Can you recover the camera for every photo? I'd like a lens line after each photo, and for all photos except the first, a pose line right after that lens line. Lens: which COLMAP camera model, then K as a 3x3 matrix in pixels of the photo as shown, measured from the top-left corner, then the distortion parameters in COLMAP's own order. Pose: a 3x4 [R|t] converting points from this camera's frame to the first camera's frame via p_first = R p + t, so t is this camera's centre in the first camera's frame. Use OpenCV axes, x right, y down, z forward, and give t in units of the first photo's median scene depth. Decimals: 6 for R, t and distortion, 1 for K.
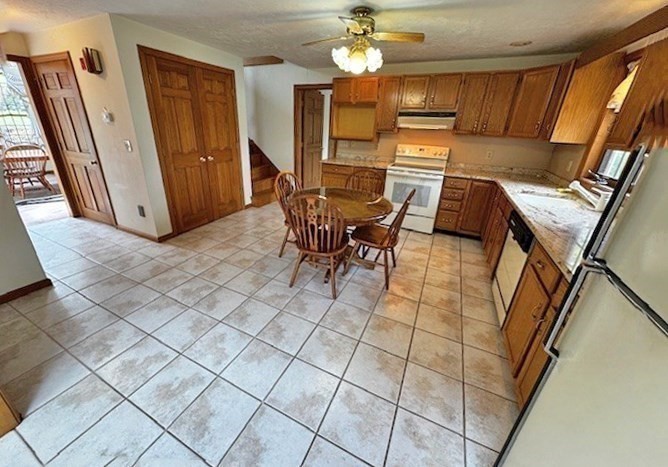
lens RADIAL K [[257.7, 0, 318.2], [0, 257.7, 226.2], [0, 0, 1]] dist [0.000436, 0.000000]
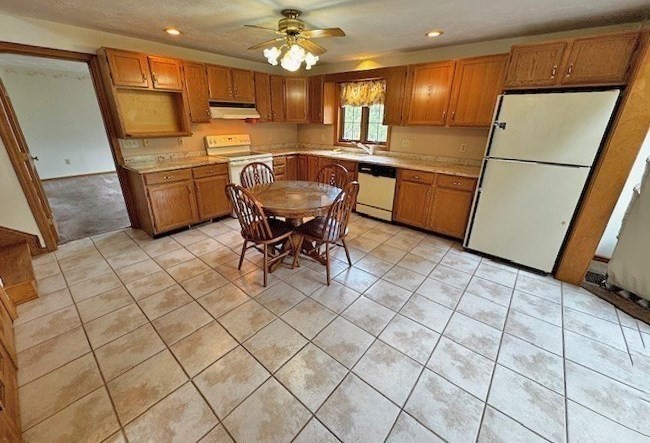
lens RADIAL K [[257.1, 0, 322.8], [0, 257.1, 213.2], [0, 0, 1]] dist [0.000706, 0.000038]
pose [[0.234602, -0.371221, 0.898419, -0.716917], [0.356011, 0.892812, 0.275940, -0.232062], [-0.904554, 0.255111, 0.341614, 0.493517]]
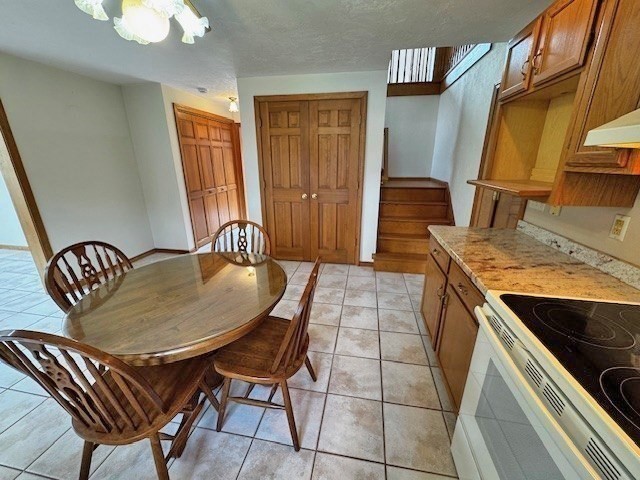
lens RADIAL K [[256.9, 0, 320.0], [0, 256.9, 240.0], [0, 0, 1]] dist [0.000540, 0.000012]
pose [[0.284150, 0.255120, -0.924215, 0.562635], [-0.343502, 0.927048, 0.150292, -0.316754], [0.895134, 0.274764, 0.351055, 0.888963]]
